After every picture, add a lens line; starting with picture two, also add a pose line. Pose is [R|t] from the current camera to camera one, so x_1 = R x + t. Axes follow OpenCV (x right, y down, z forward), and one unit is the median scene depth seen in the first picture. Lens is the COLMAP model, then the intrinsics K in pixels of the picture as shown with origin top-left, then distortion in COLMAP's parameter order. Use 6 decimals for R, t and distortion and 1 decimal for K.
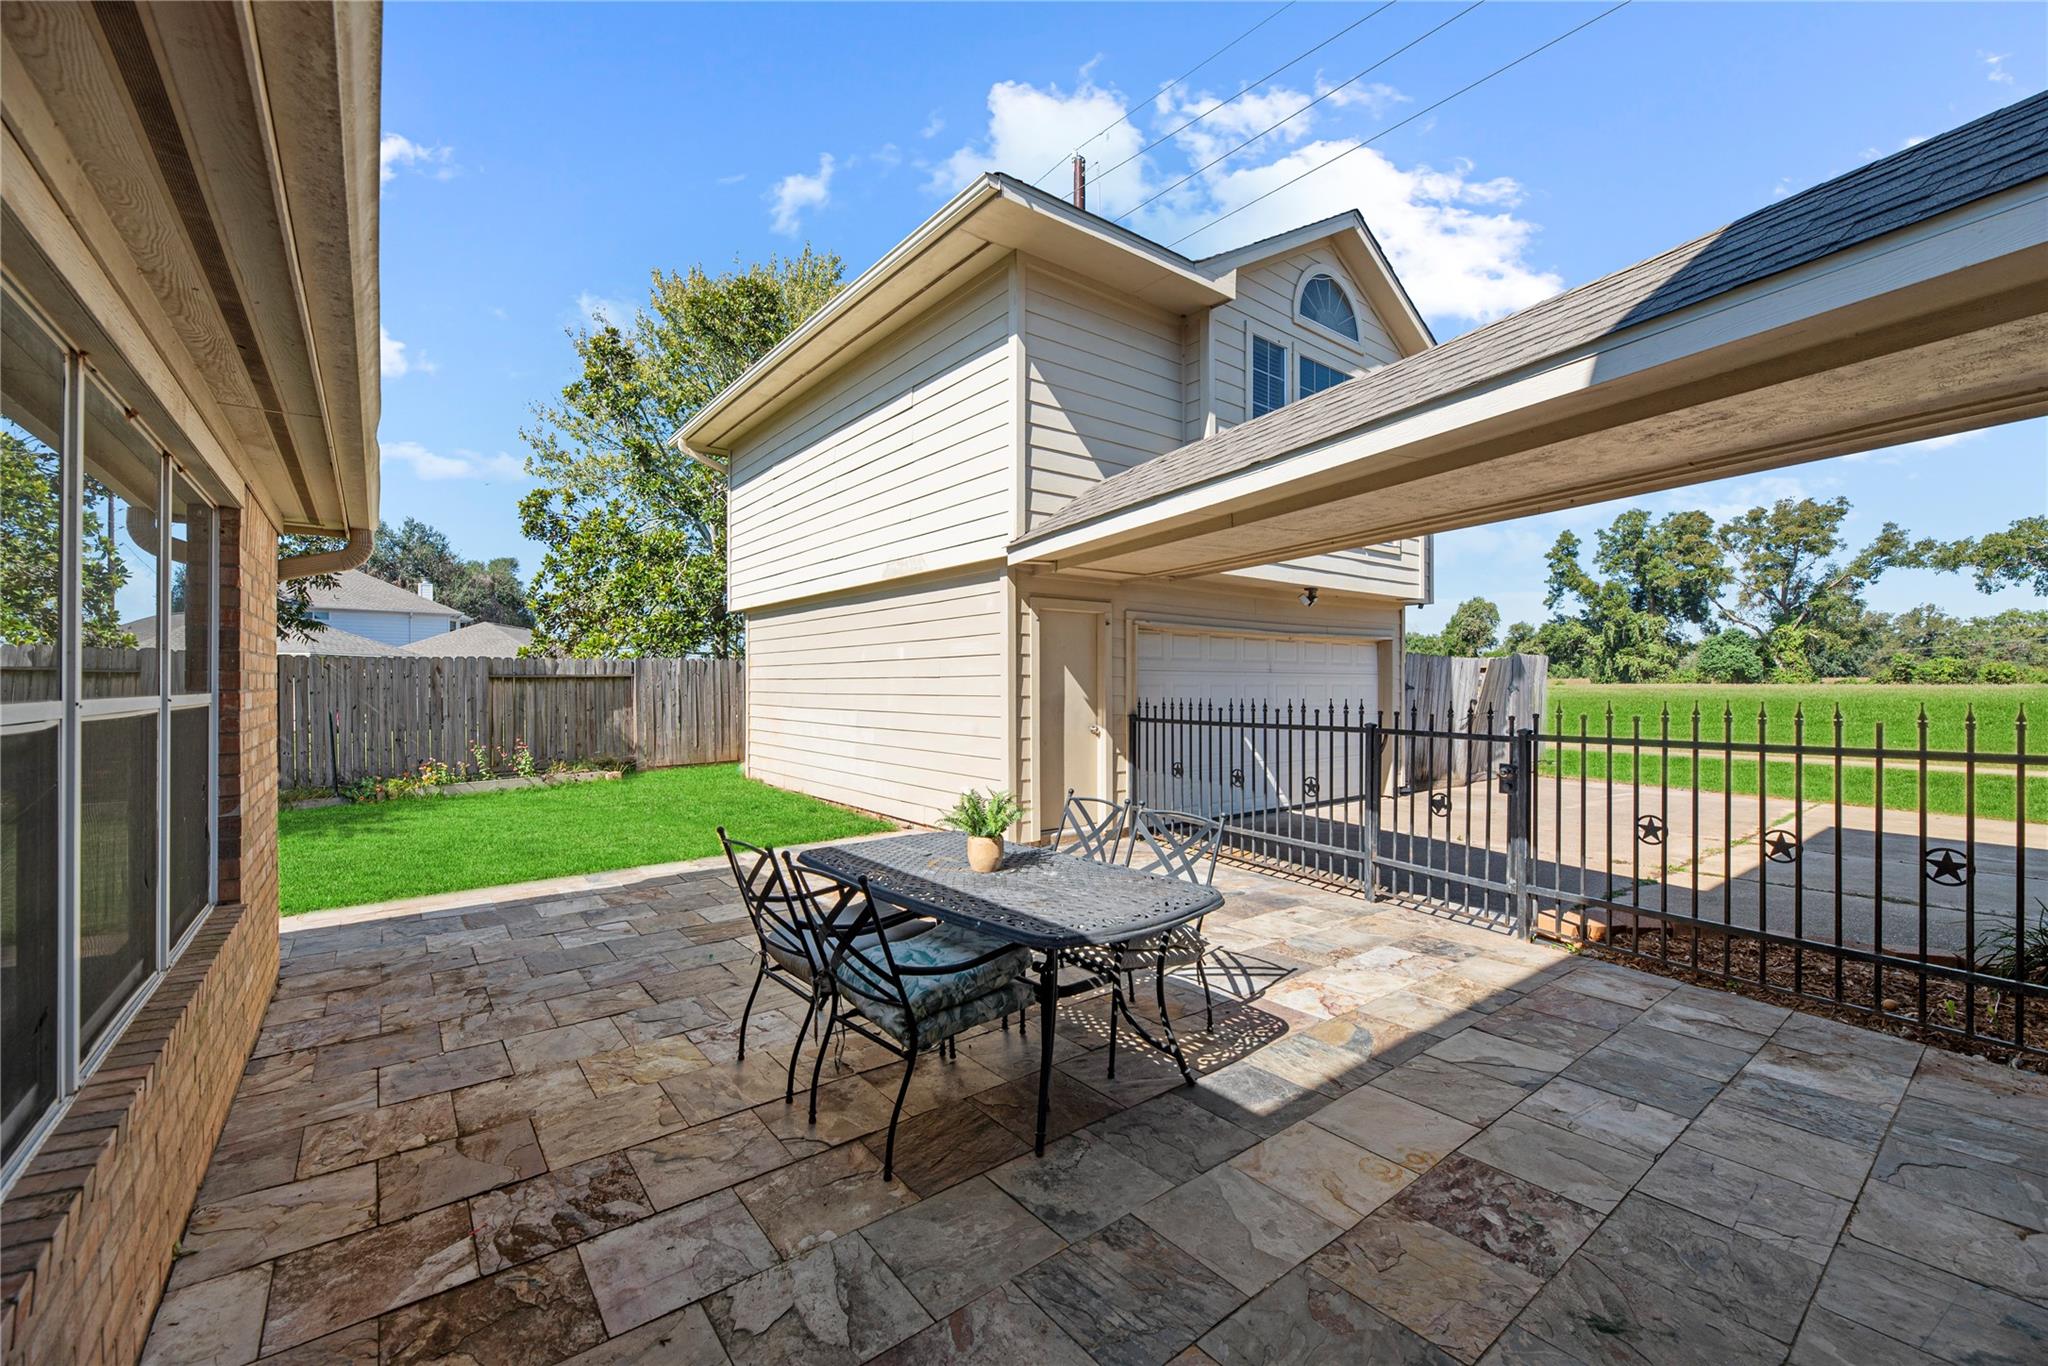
lens RADIAL K [[828.5, 0, 1018.2], [0, 828.5, 684.2], [0, 0, 1]] dist [0.003646, 0.000894]
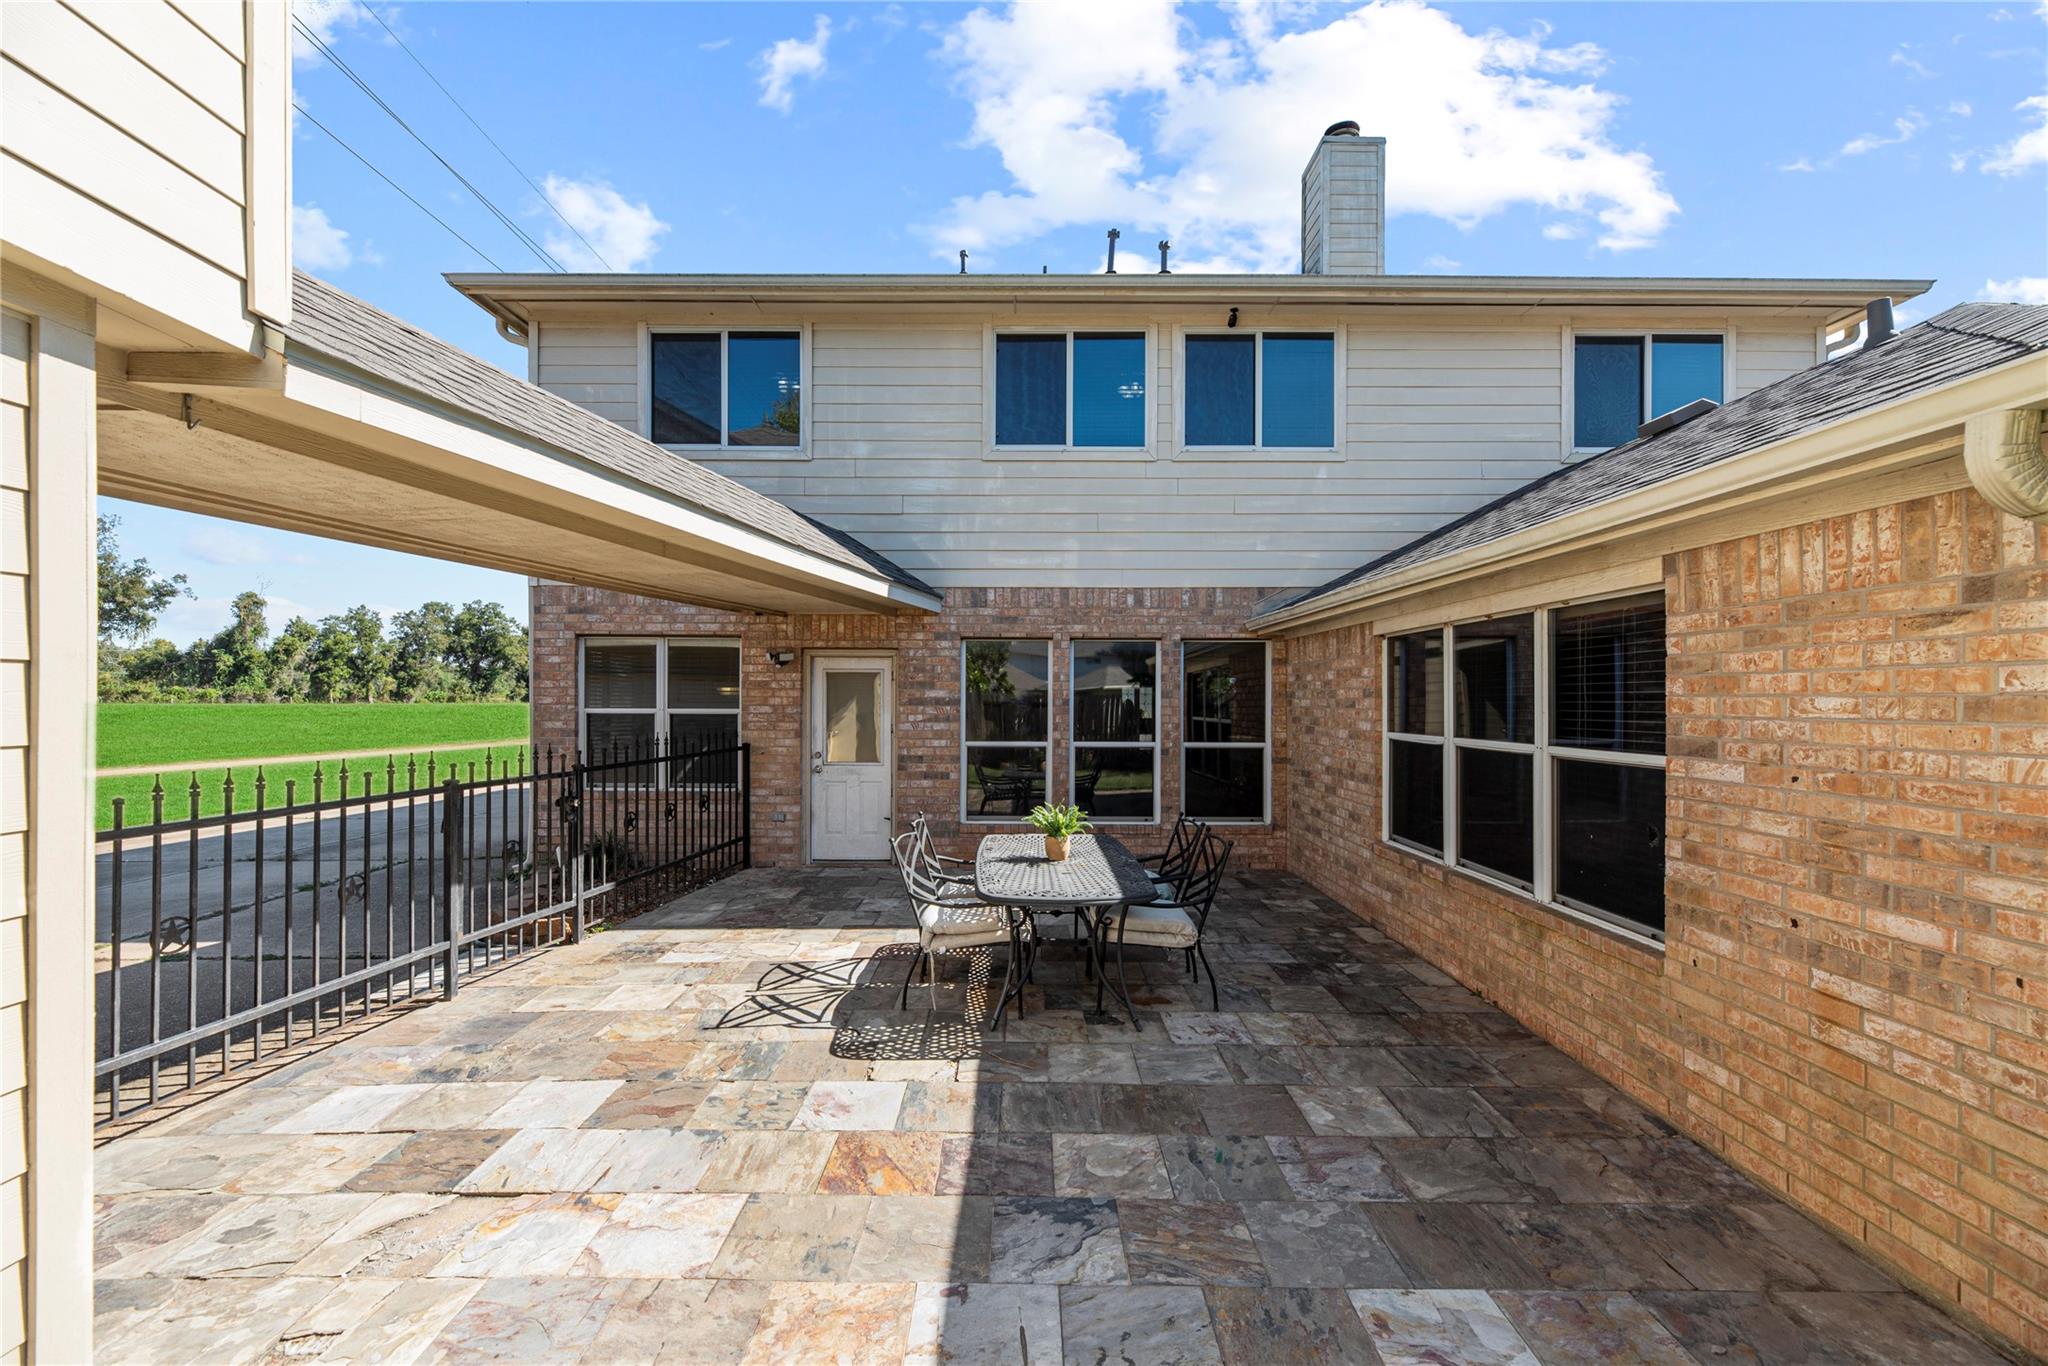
lens RADIAL K [[828.5, 0, 1031.7], [0, 828.5, 705.1], [0, 0, 1]] dist [0.003646, 0.000894]
pose [[-0.797764, -0.003456, 0.602960, -0.687602], [-0.002332, 0.999994, 0.002647, -0.039758], [-0.602965, 0.000705, -0.797767, 1.710316]]
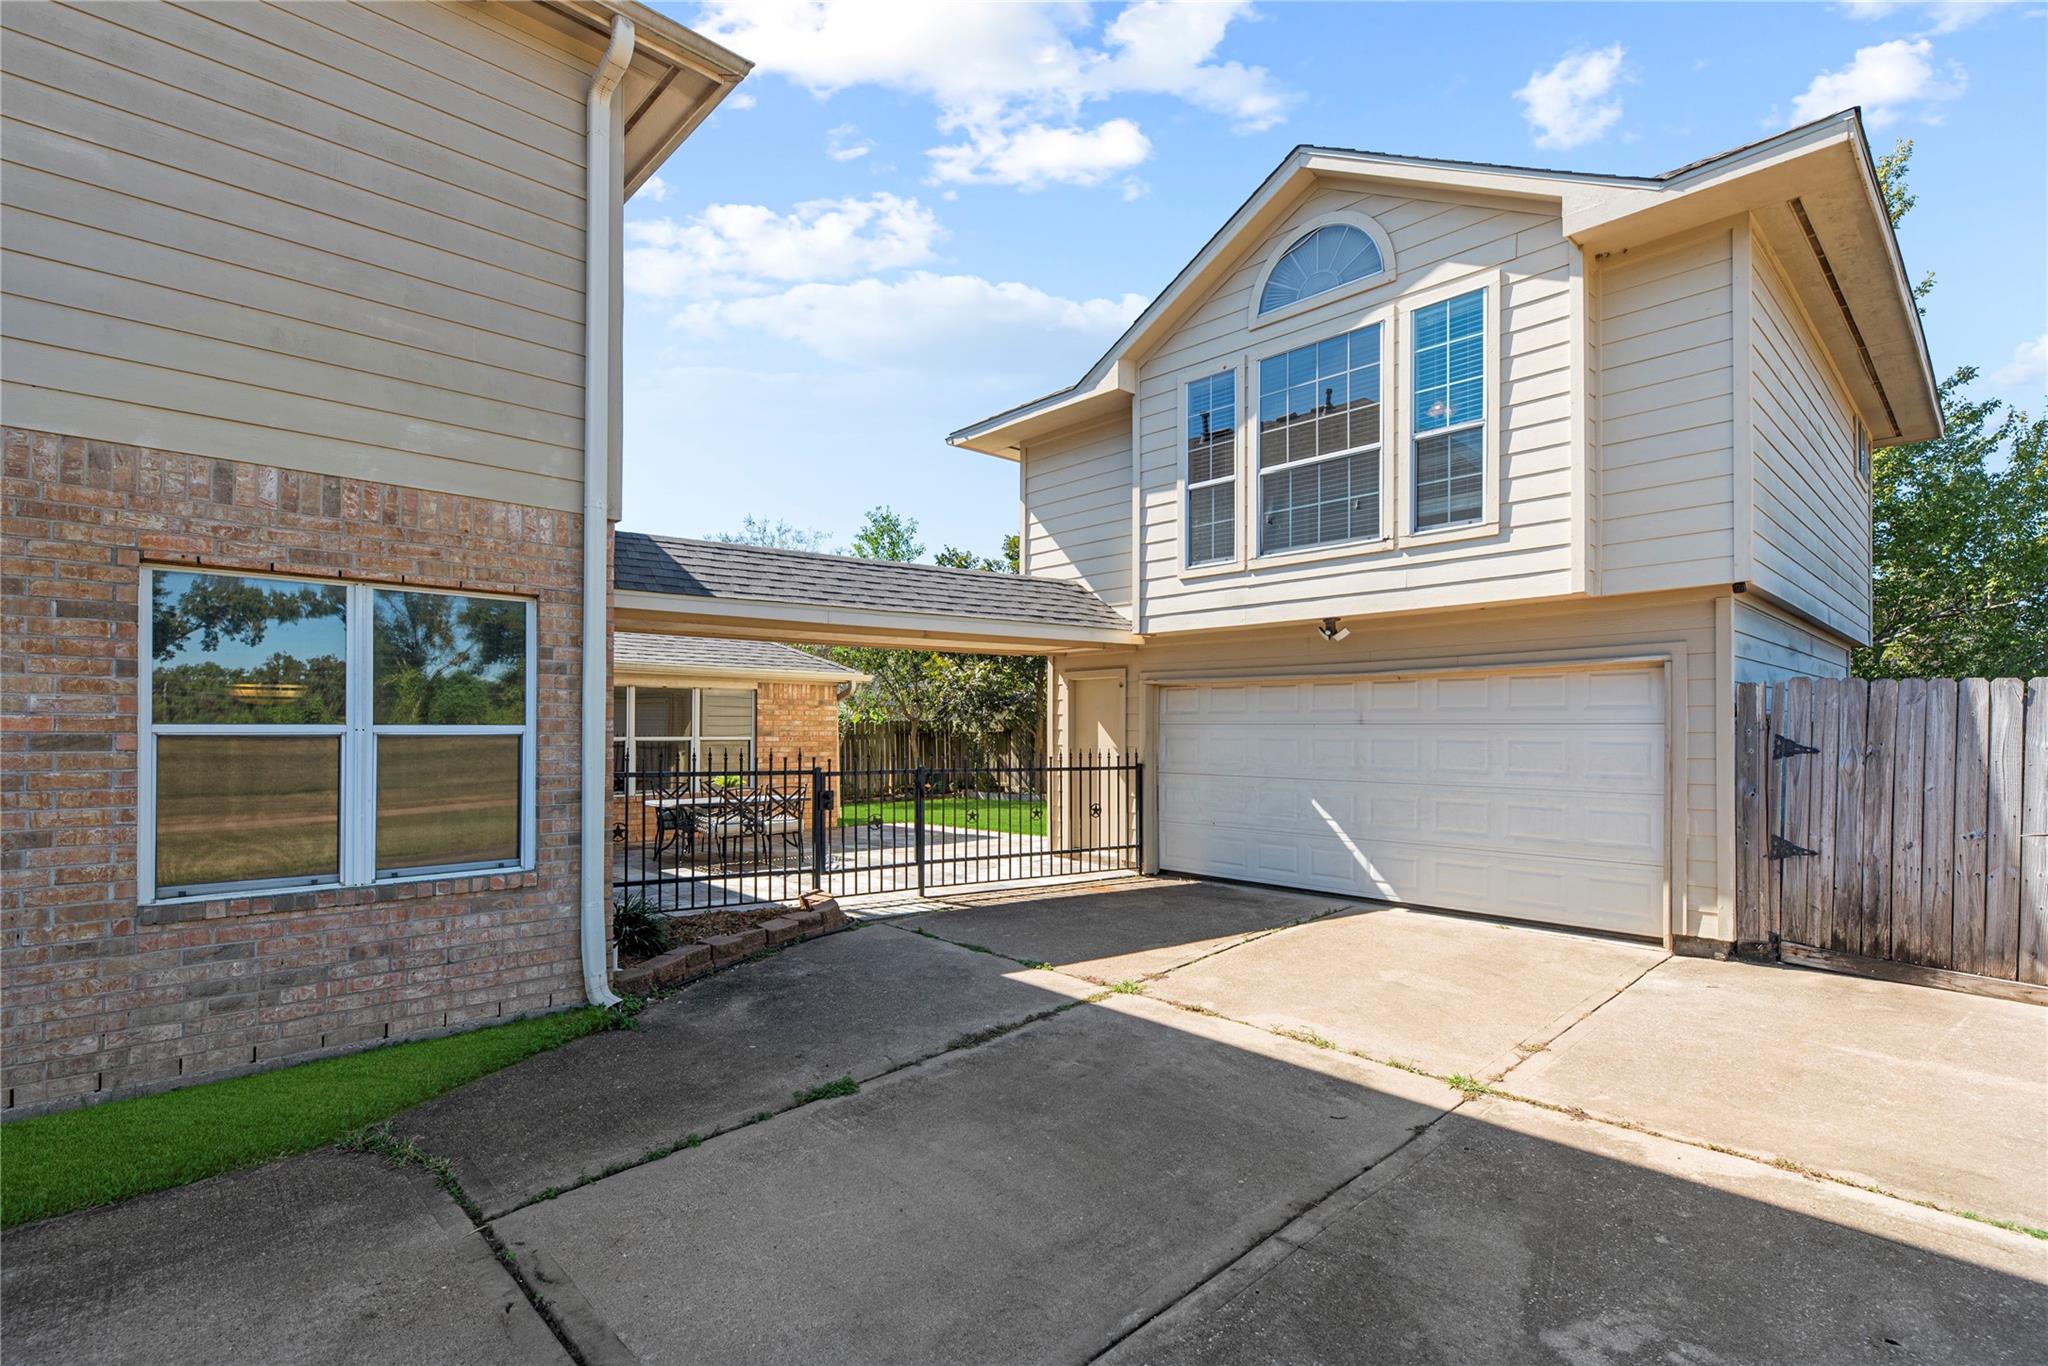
lens RADIAL K [[947.9, 0, 1049.7], [0, 947.9, 735.7], [0, 0, 1]] dist [0.000298, -0.000008]
pose [[0.112771, 0.008056, -0.993588, 2.688013], [-0.002801, 0.999966, 0.007789, -0.021737], [0.993617, 0.001905, 0.112790, 1.374346]]
